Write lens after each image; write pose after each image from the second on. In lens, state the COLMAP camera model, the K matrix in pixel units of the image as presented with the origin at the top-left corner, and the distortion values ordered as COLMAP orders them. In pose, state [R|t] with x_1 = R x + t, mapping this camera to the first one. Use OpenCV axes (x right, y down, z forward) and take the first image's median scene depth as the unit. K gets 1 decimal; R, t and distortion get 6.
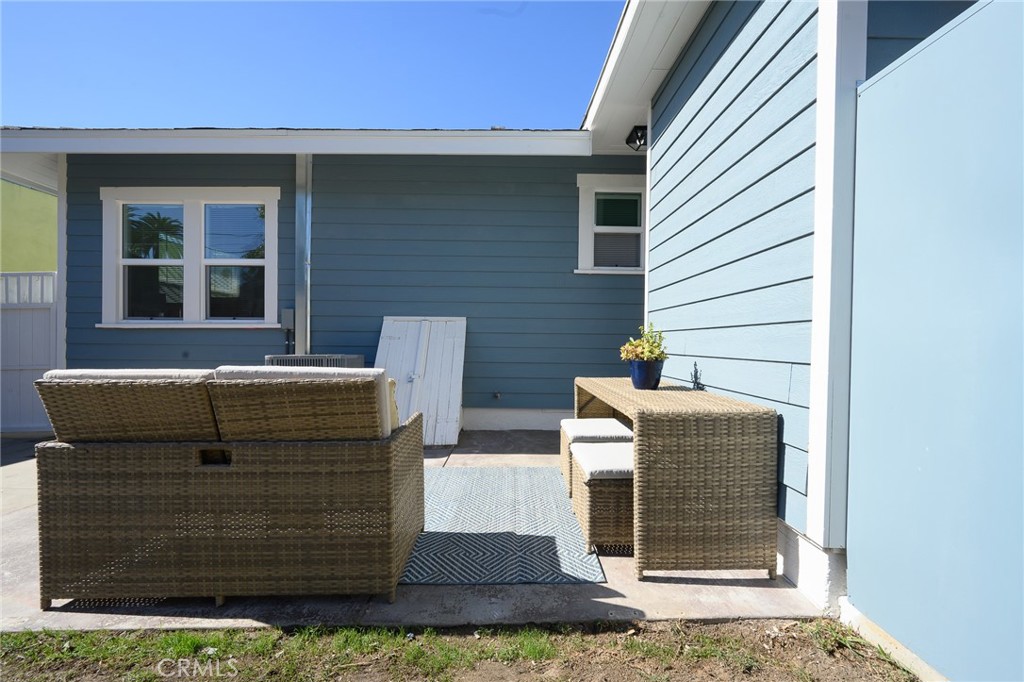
lens RADIAL K [[402.3, 0, 514.2], [0, 402.3, 343.1], [0, 0, 1]] dist [0.003022, -0.000924]
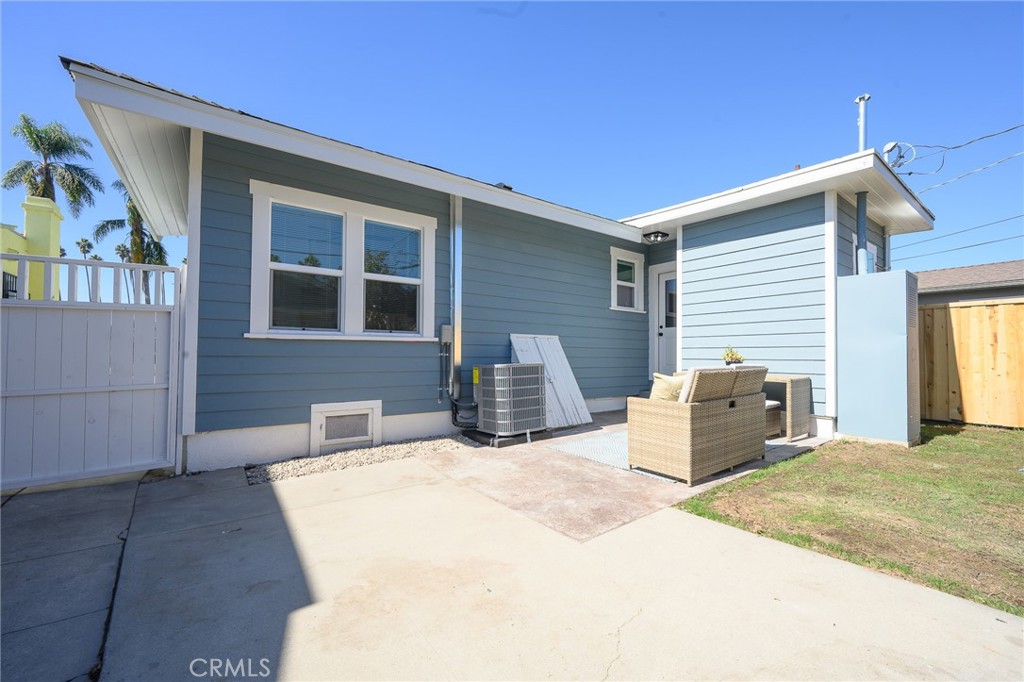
lens RADIAL K [[402.3, 0, 511.8], [0, 402.3, 345.7], [0, 0, 1]] dist [0.003022, -0.000924]
pose [[0.814472, 0.010087, 0.580115, -1.064541], [0.003529, 0.999744, -0.022338, 0.000192], [-0.580192, 0.020240, 0.814228, -0.044955]]
